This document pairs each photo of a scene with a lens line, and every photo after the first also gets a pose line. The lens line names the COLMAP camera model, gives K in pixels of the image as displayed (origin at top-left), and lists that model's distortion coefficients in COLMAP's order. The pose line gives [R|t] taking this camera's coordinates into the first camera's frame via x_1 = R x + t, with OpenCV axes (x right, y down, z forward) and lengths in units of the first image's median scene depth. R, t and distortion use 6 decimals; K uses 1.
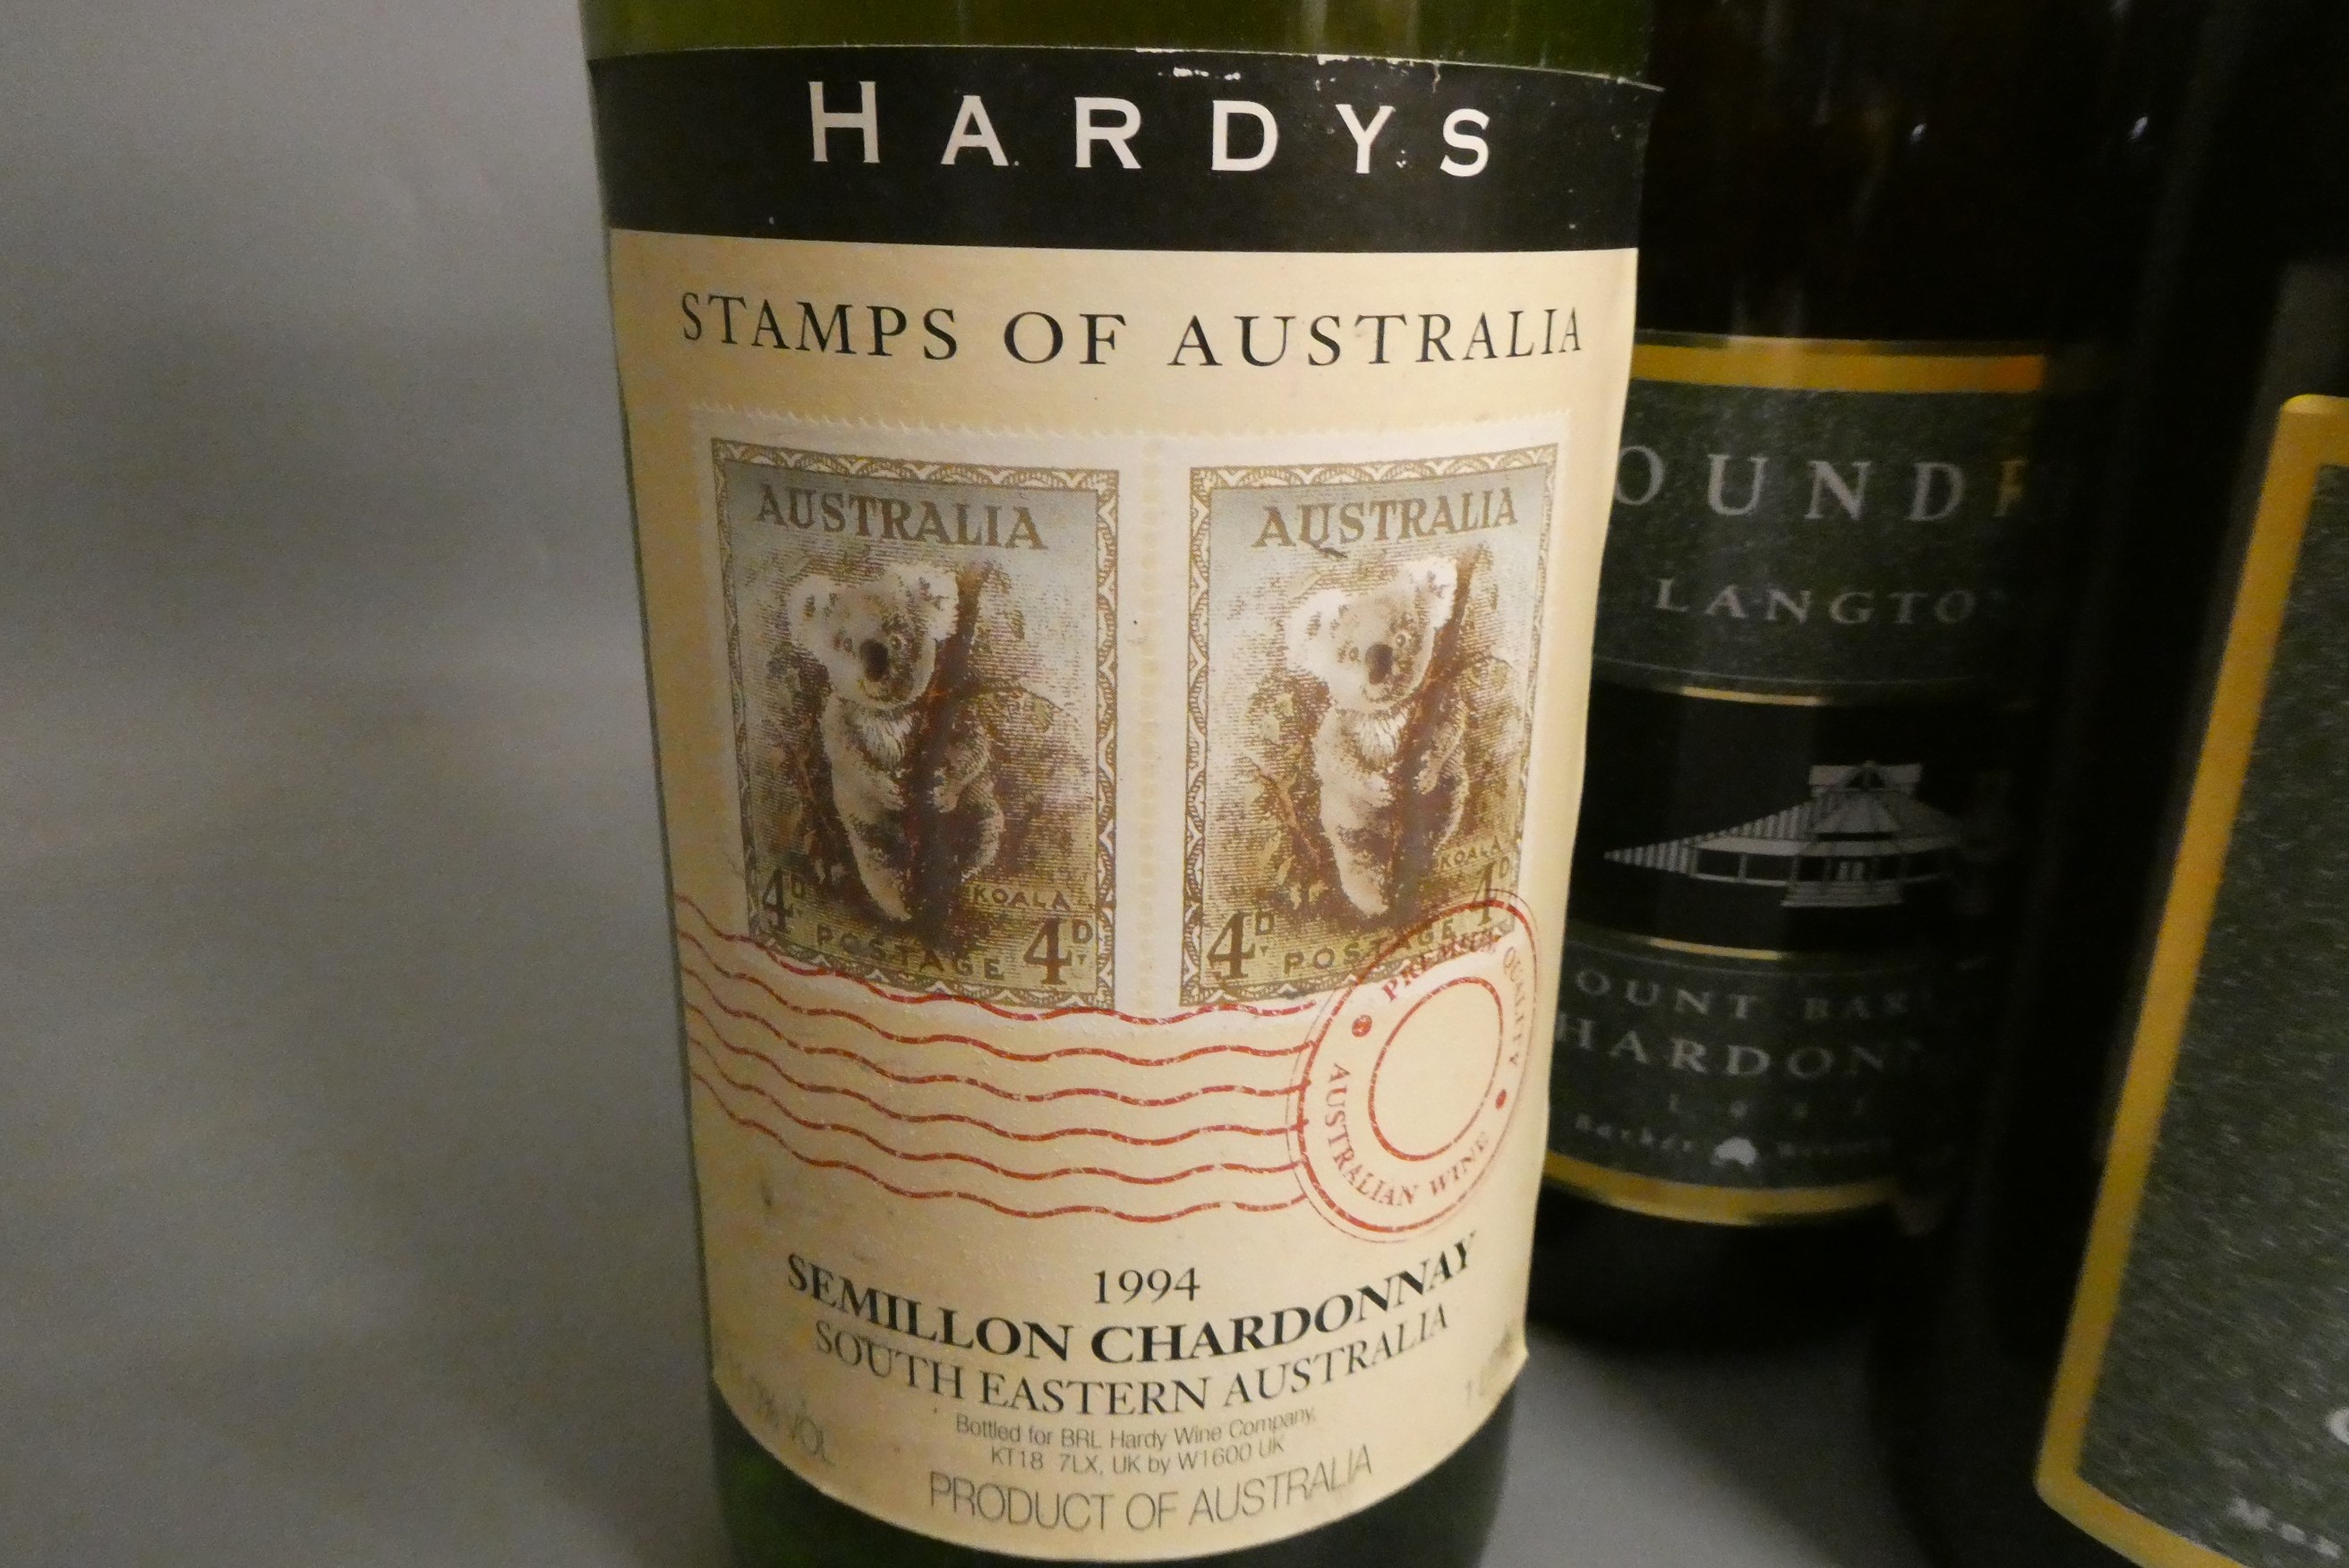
lens RADIAL K [[1665.7, 0, 1173.9], [0, 1665.7, 801.1], [0, 0, 1]] dist [0.024103, 0.001018]
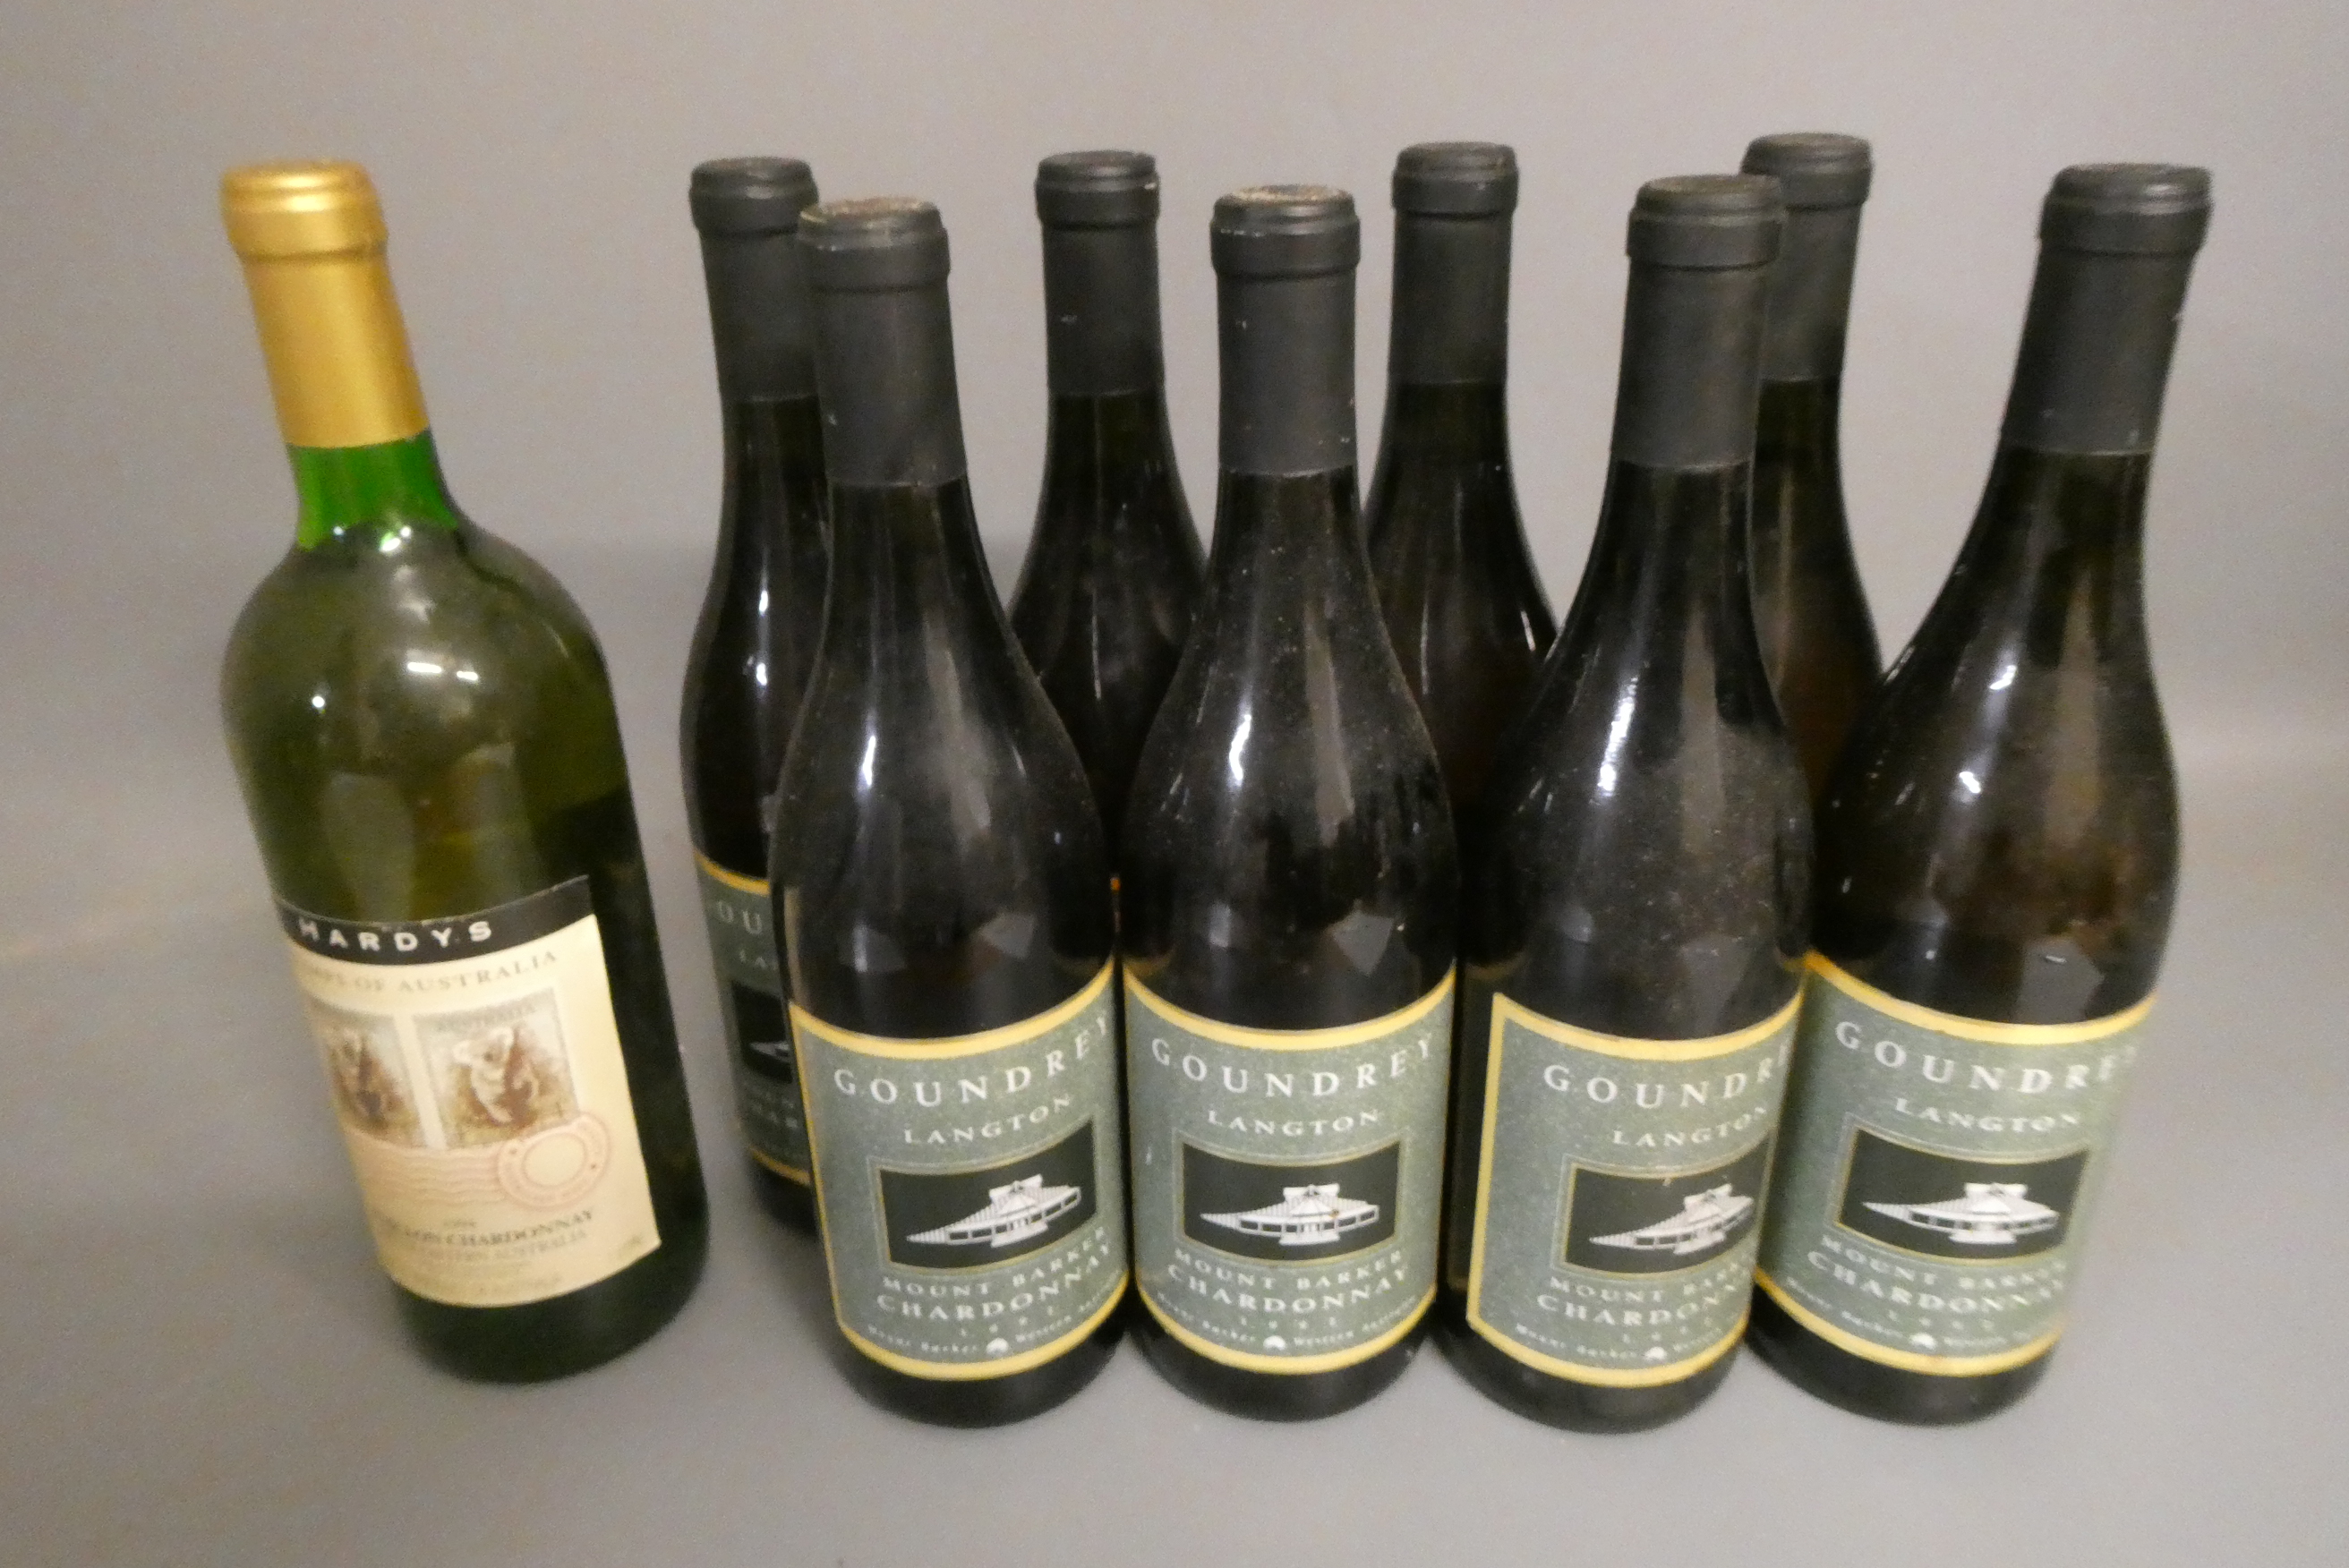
lens RADIAL K [[1665.7, 0, 1181.2], [0, 1665.7, 789.2], [0, 0, 1]] dist [0.024103, 0.001018]
pose [[0.992068, 0.028391, -0.122457, 0.187822], [-0.012582, 0.991695, 0.127993, -0.105249], [0.125074, -0.125437, 0.984186, -0.205746]]
